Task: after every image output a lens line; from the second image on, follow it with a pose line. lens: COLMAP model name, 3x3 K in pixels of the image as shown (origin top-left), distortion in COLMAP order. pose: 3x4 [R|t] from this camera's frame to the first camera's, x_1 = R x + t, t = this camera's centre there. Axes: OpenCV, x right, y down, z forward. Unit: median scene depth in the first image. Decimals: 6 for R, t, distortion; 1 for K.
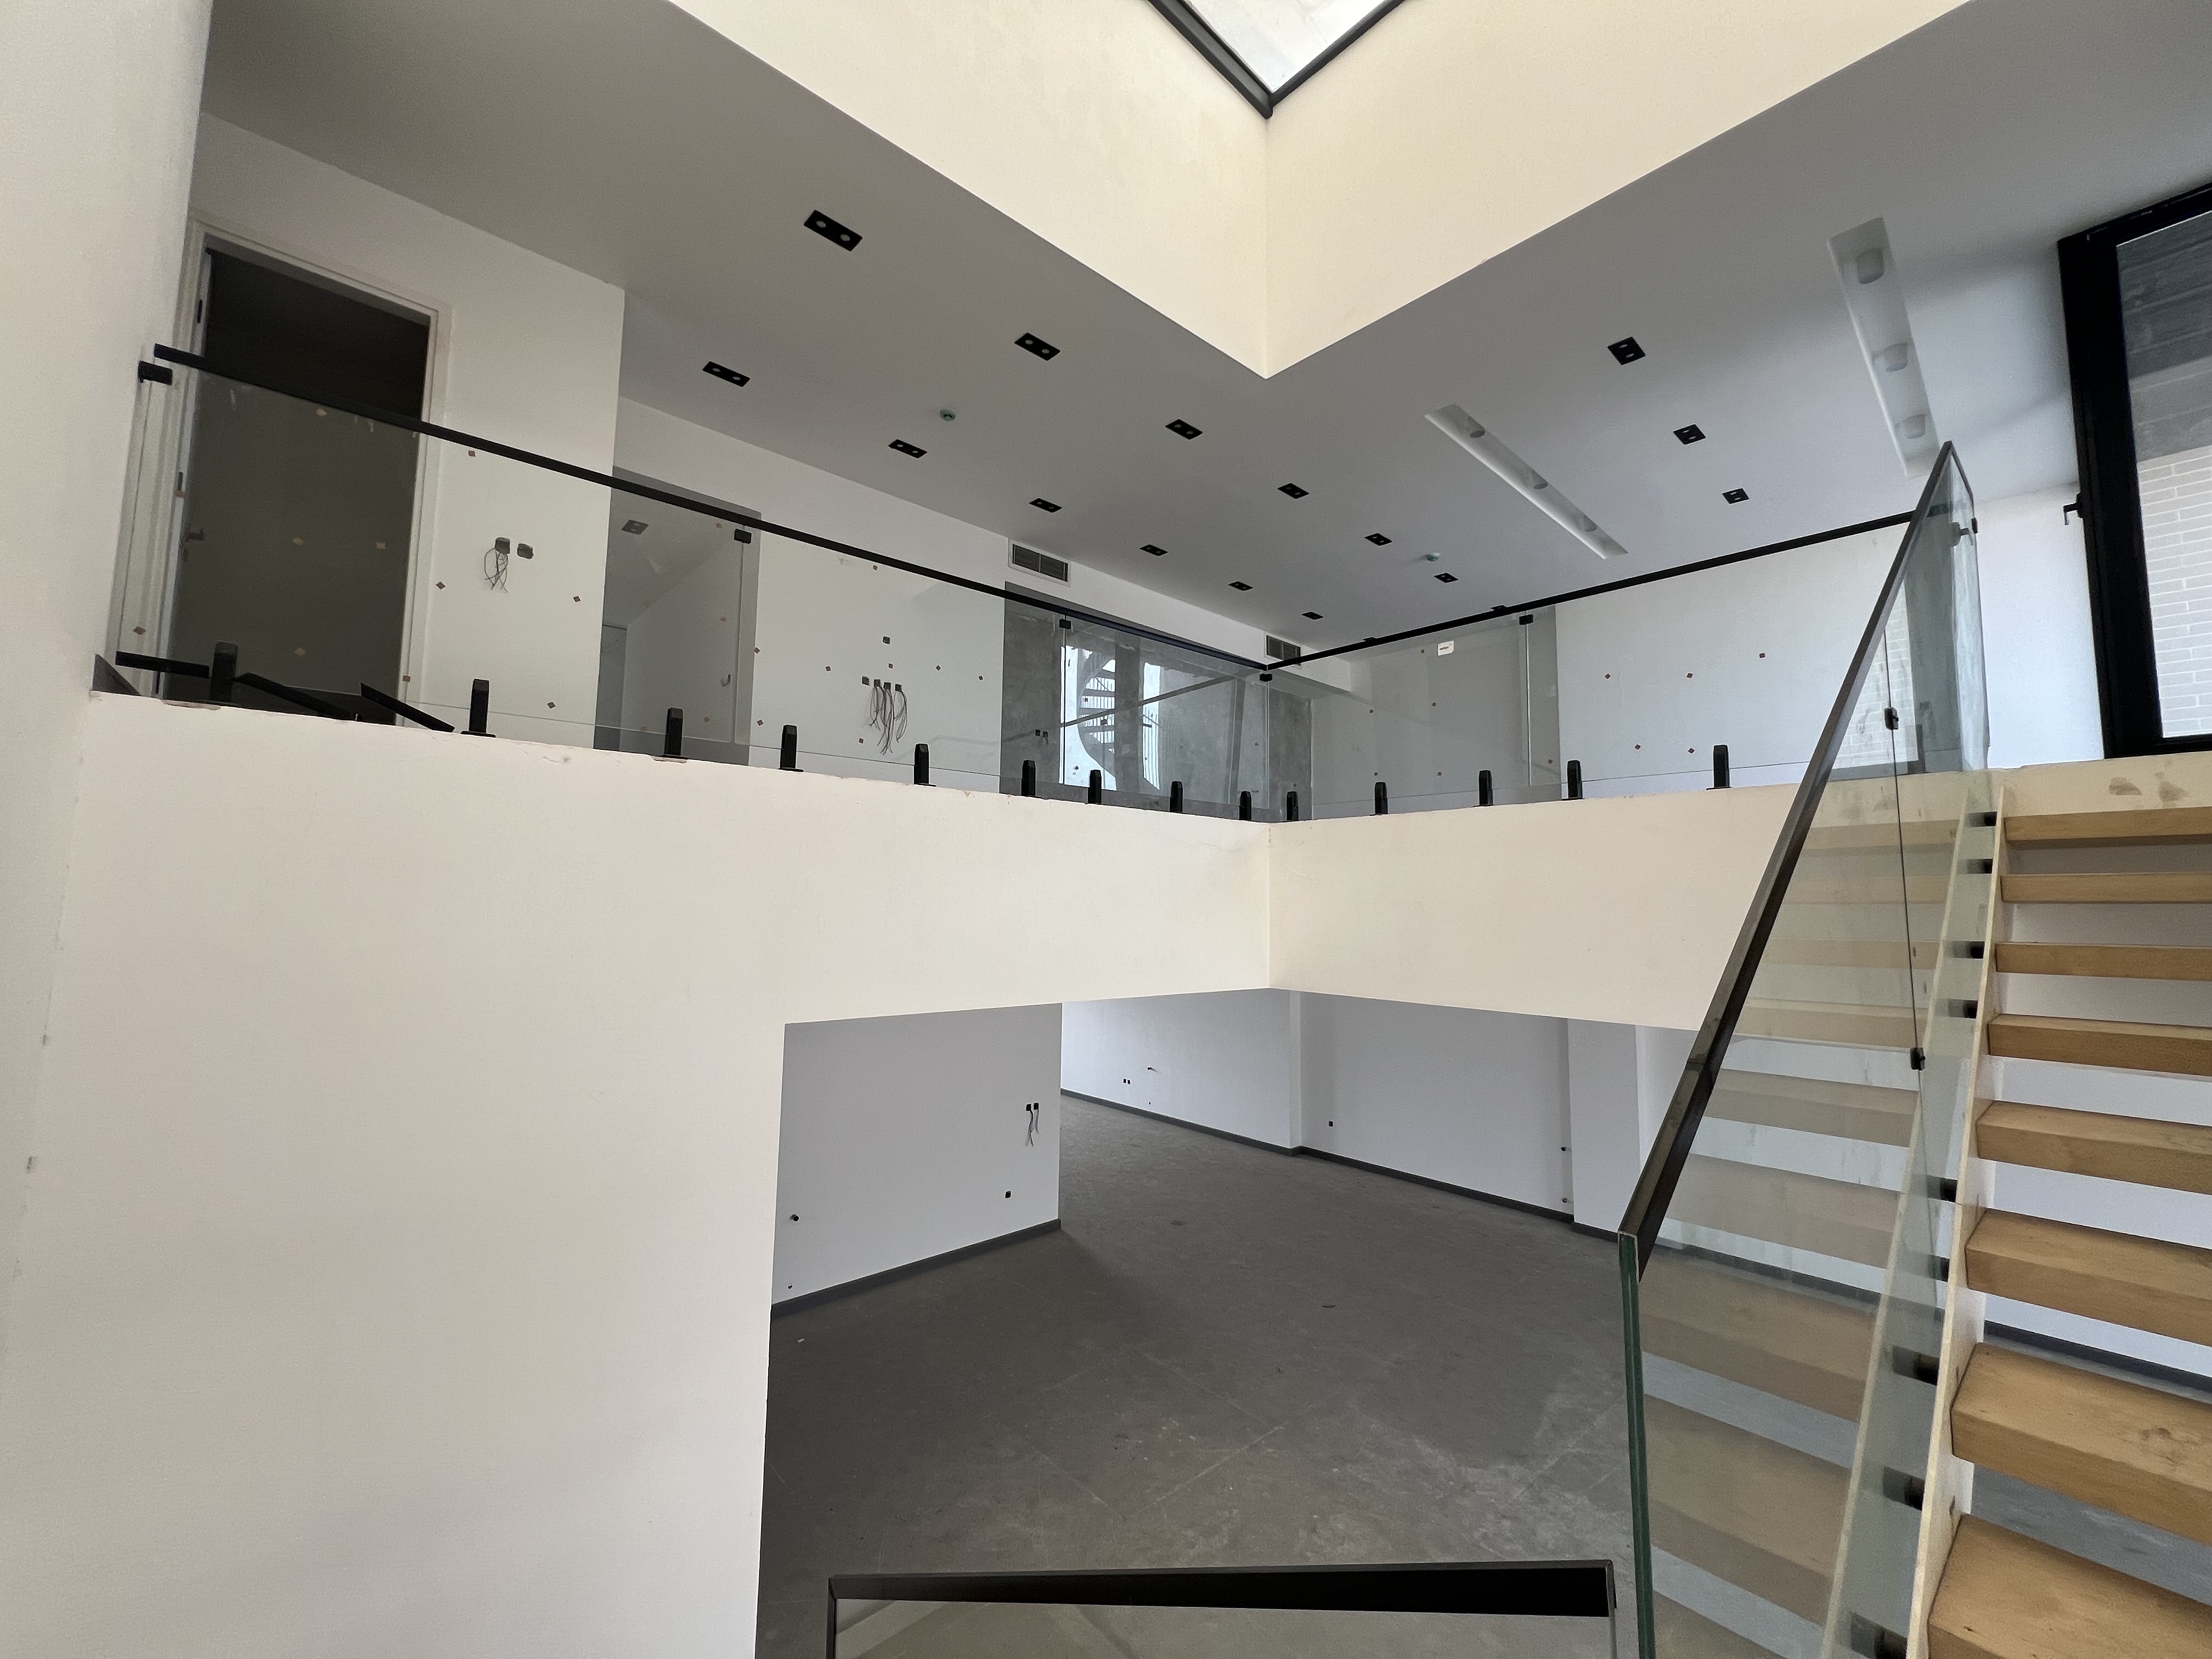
lens RADIAL K [[877.2, 0, 1106.0], [0, 877.2, 829.5], [0, 0, 1]] dist [-0.000904, 0.000346]
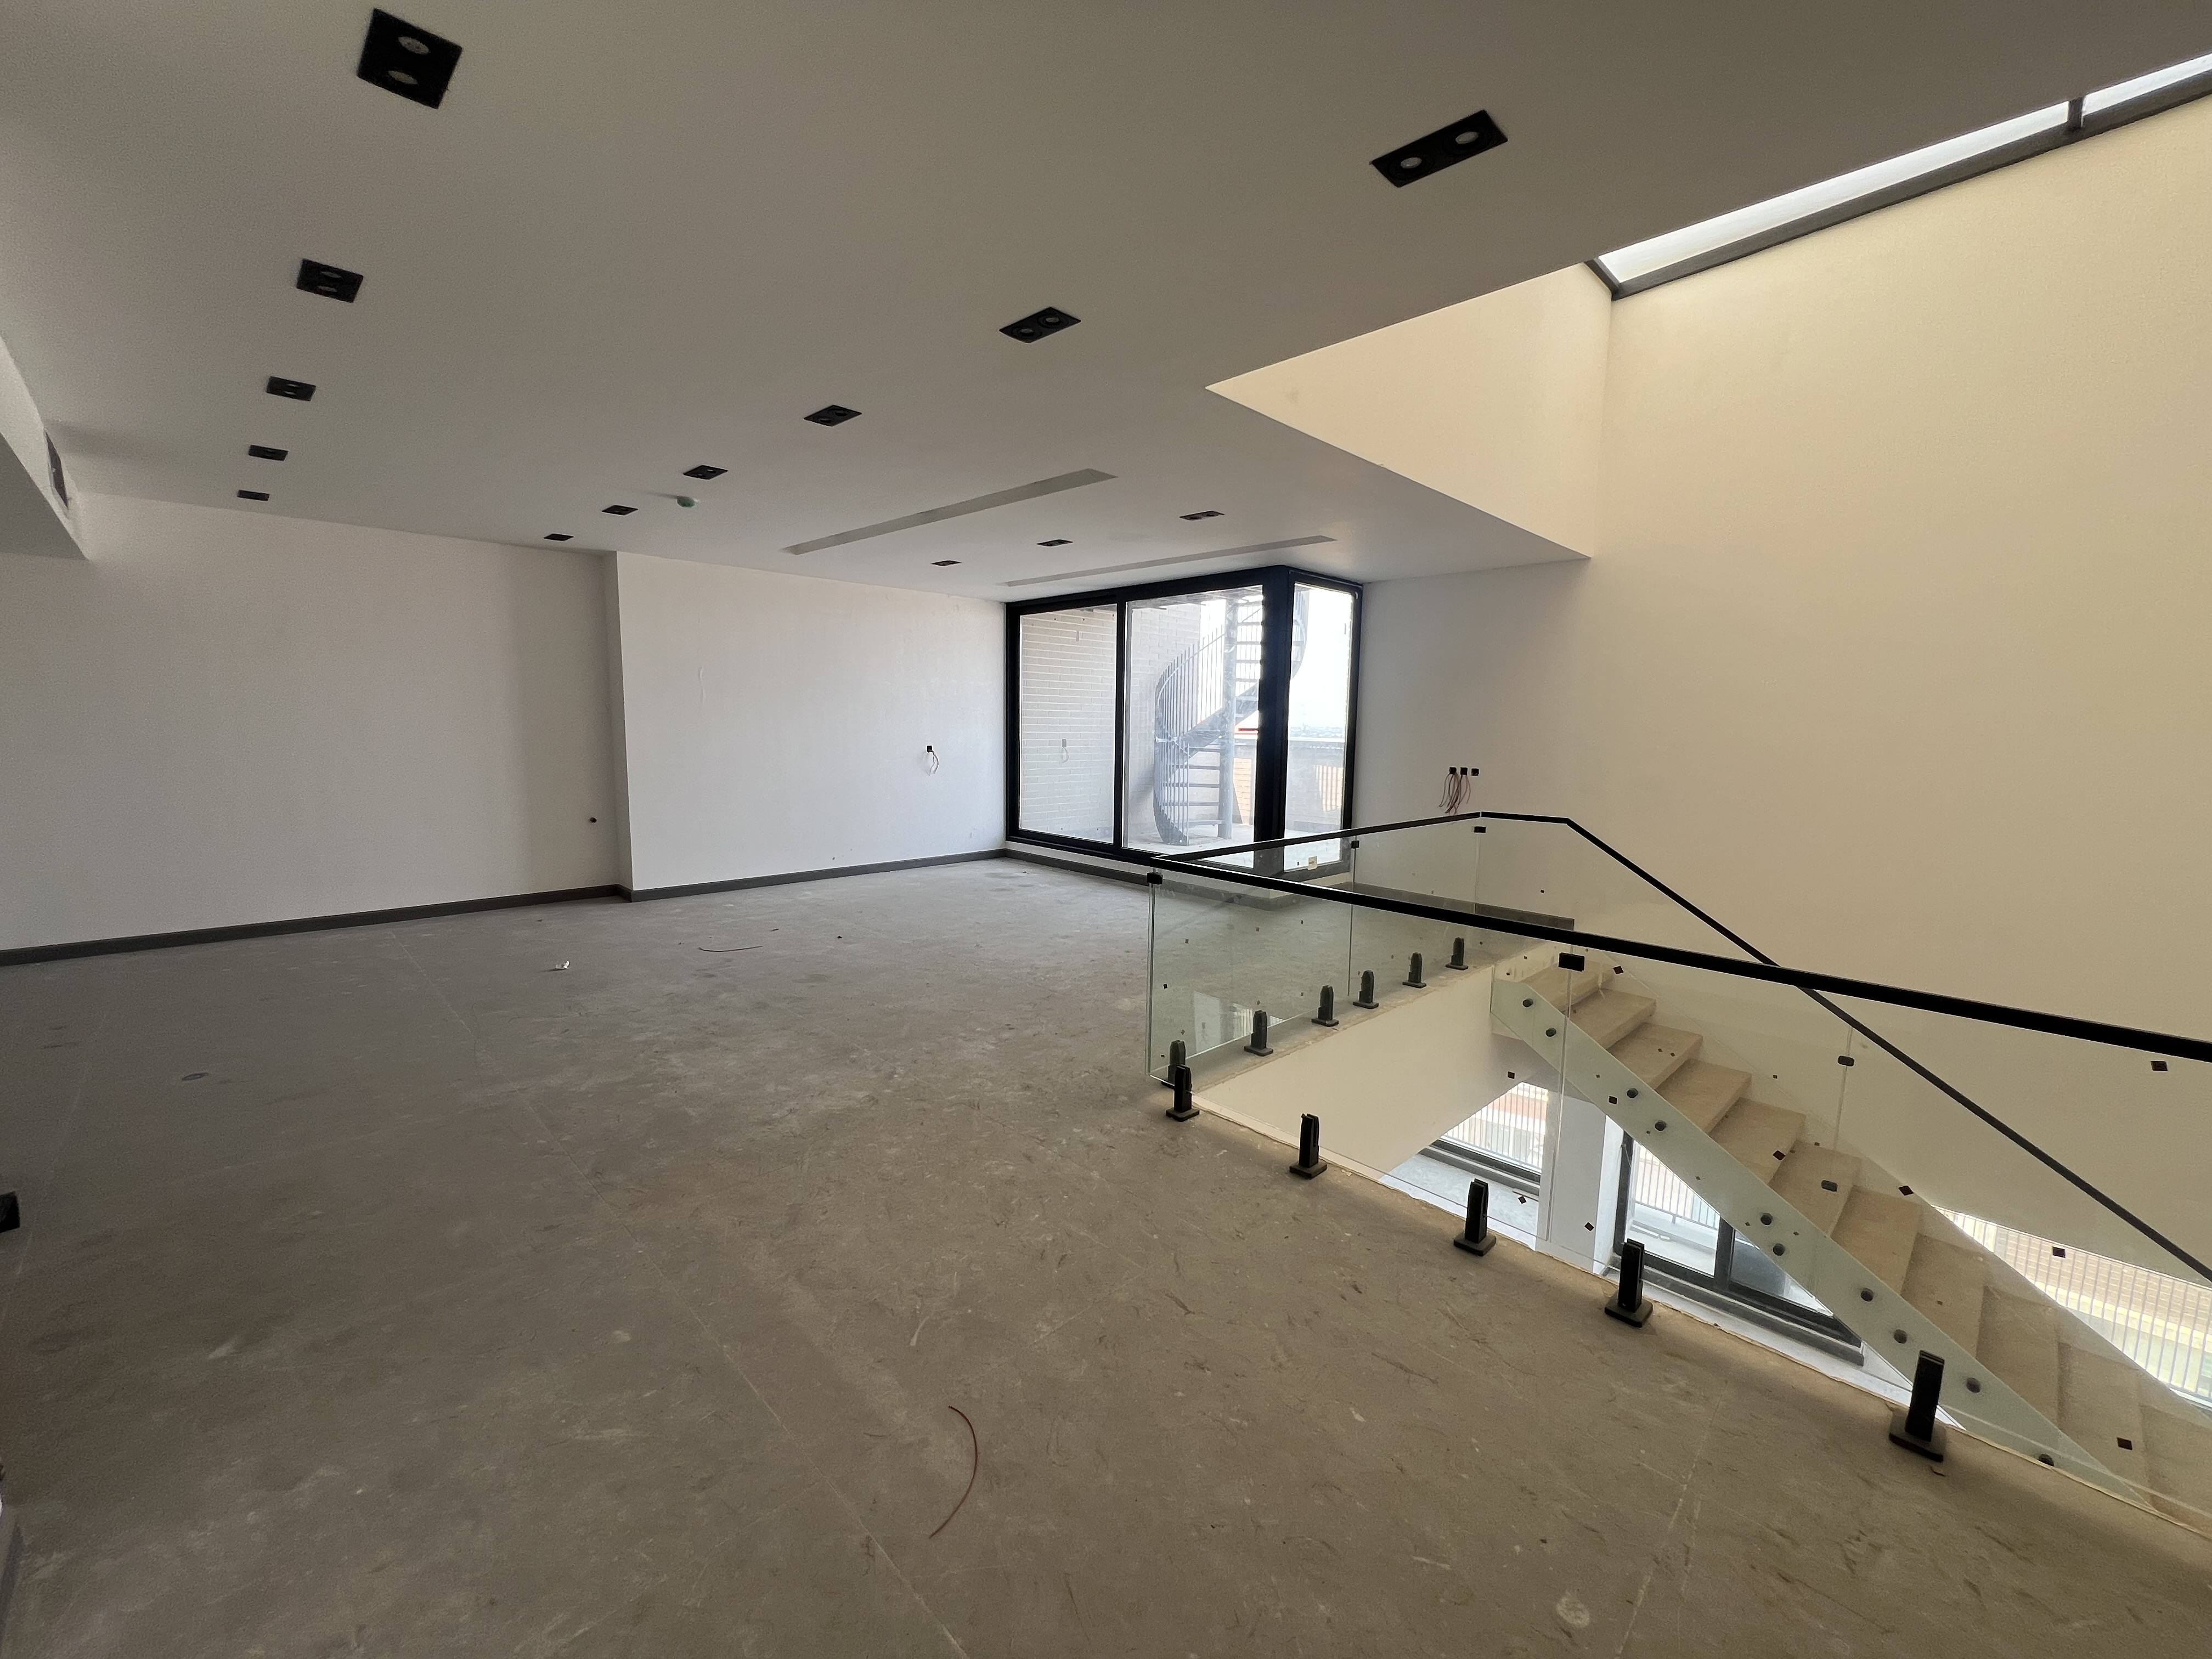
lens RADIAL K [[877.2, 0, 1106.0], [0, 877.2, 829.5], [0, 0, 1]] dist [-0.000904, 0.000346]
pose [[-0.054724, -0.136847, 0.989080, -0.348842], [-0.104305, 0.985928, 0.130640, -0.224336], [-0.993039, -0.096017, -0.068227, 0.840057]]
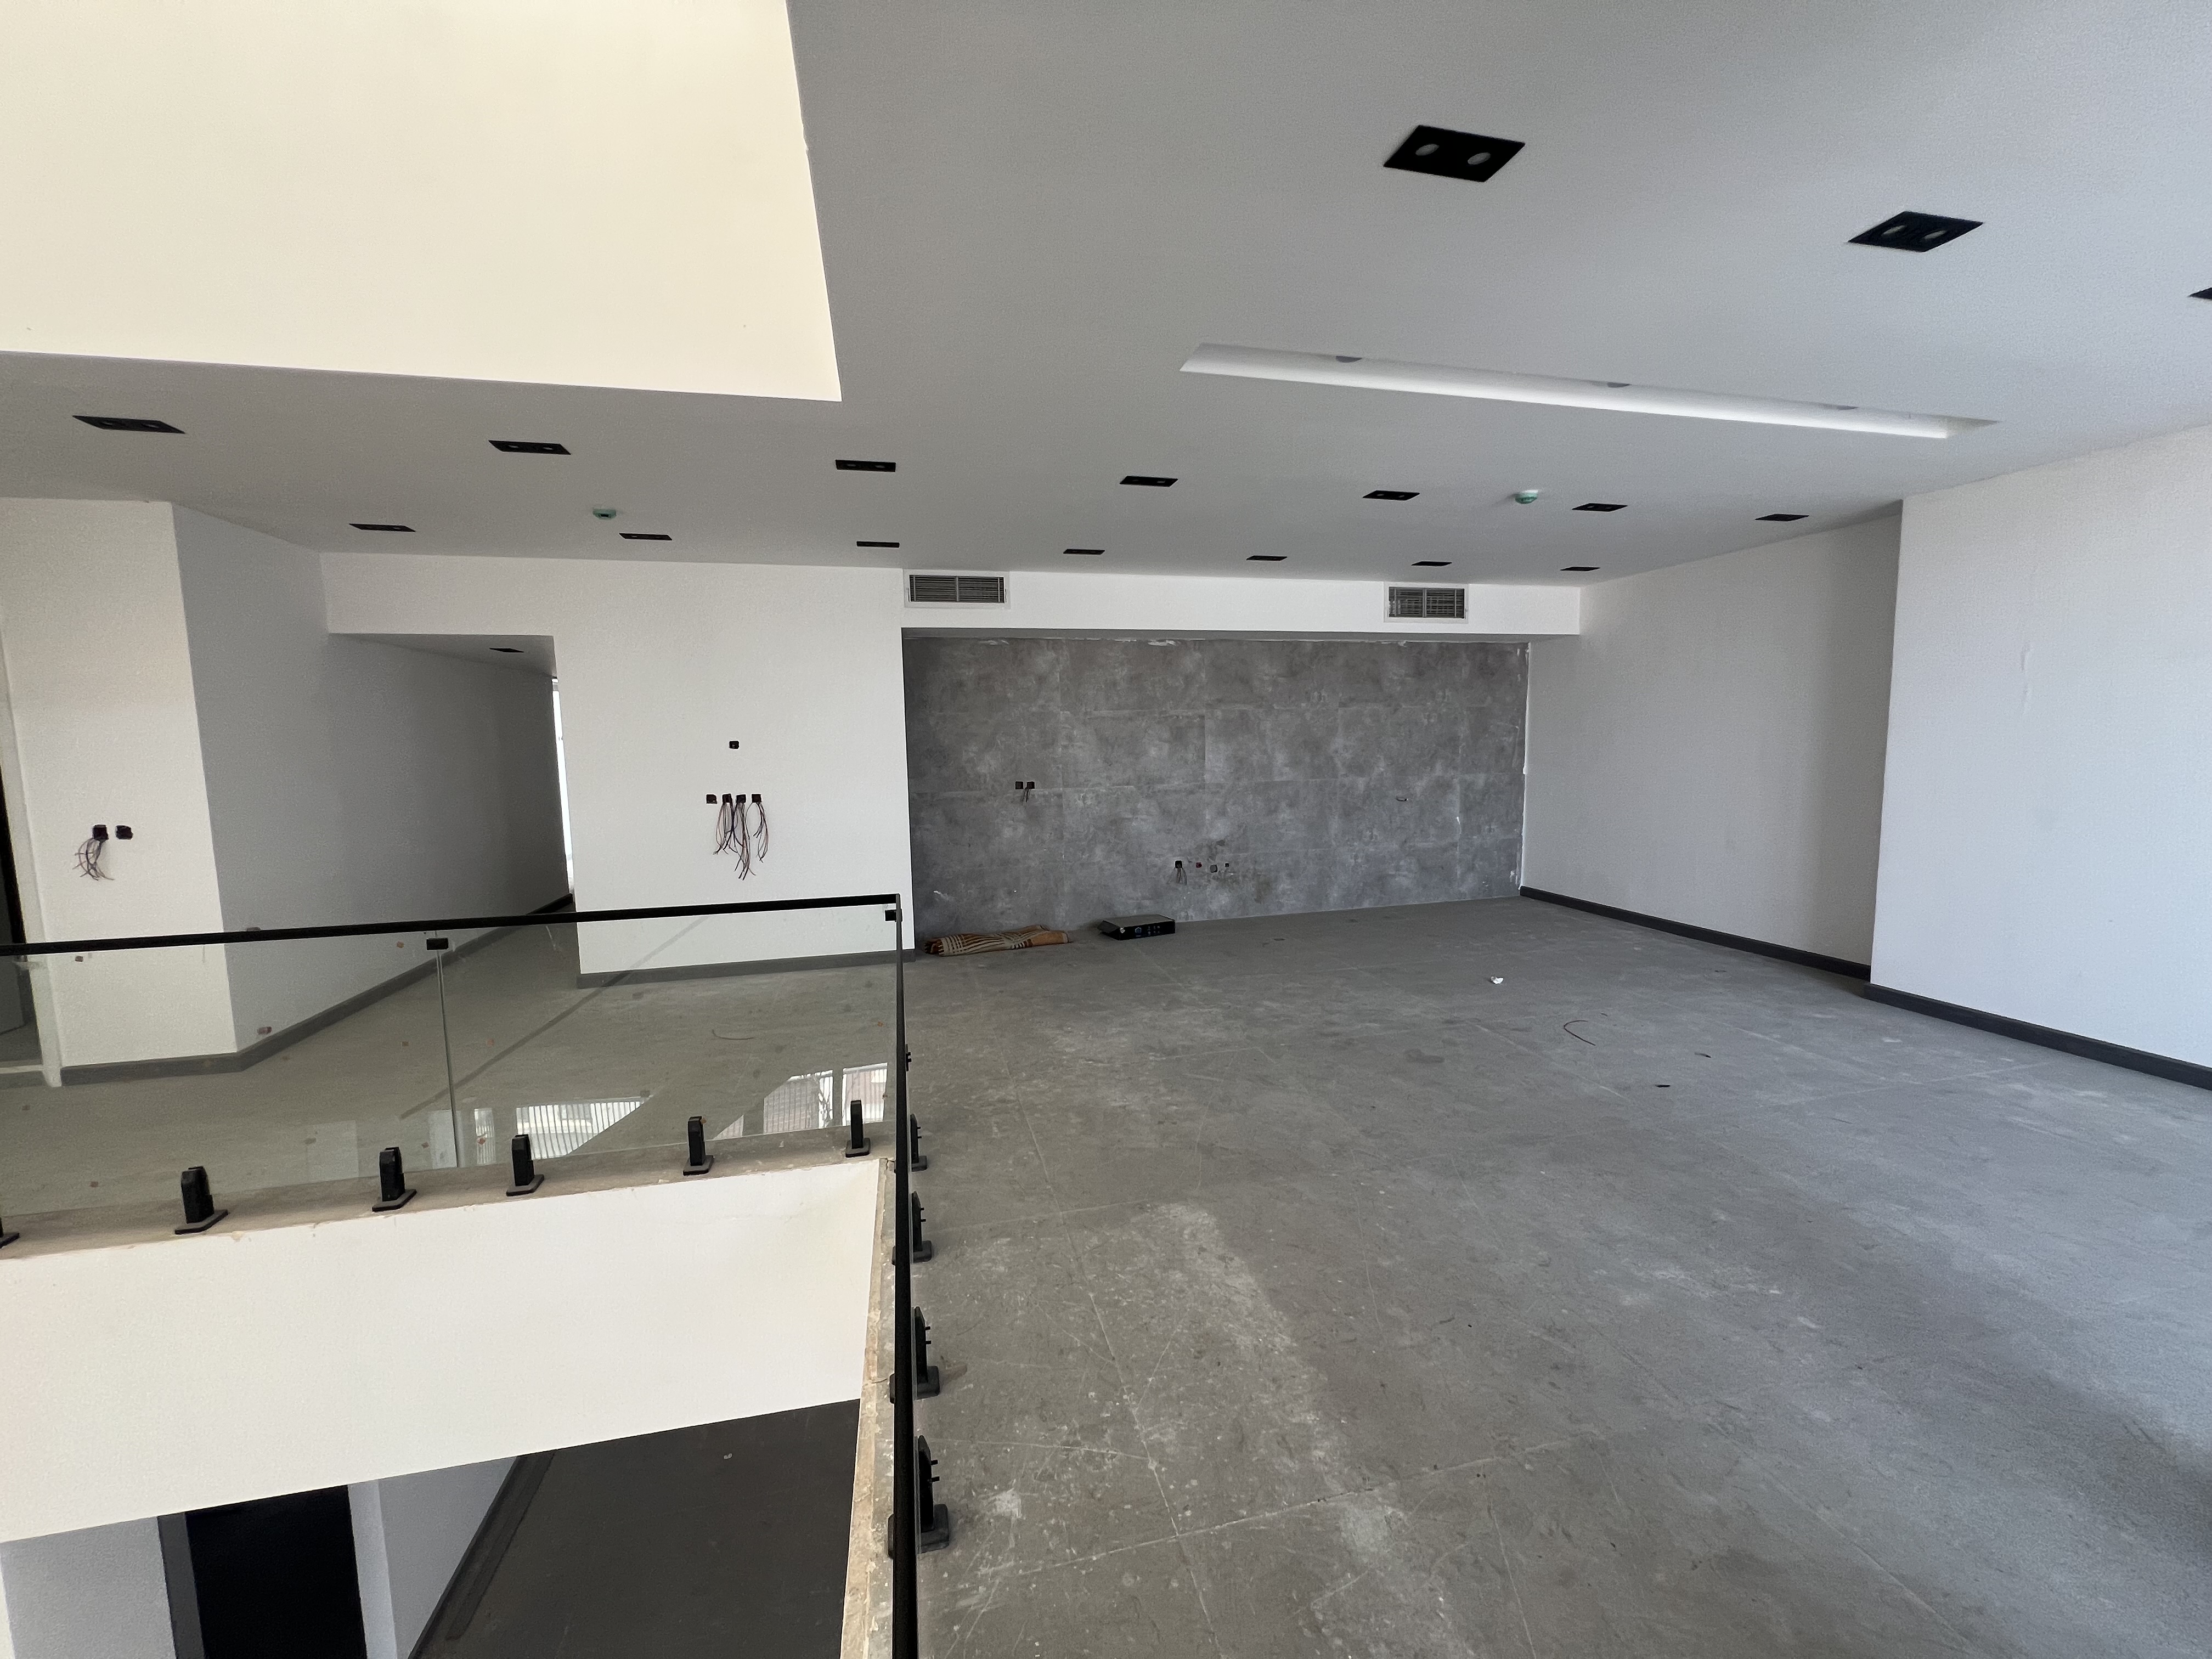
lens RADIAL K [[877.2, 0, 1106.0], [0, 877.2, 829.5], [0, 0, 1]] dist [-0.000904, 0.000346]
pose [[0.879776, 0.016596, -0.475098, 0.472088], [0.073611, 0.982581, 0.170634, -0.254281], [0.469654, -0.185092, 0.863230, 0.421690]]
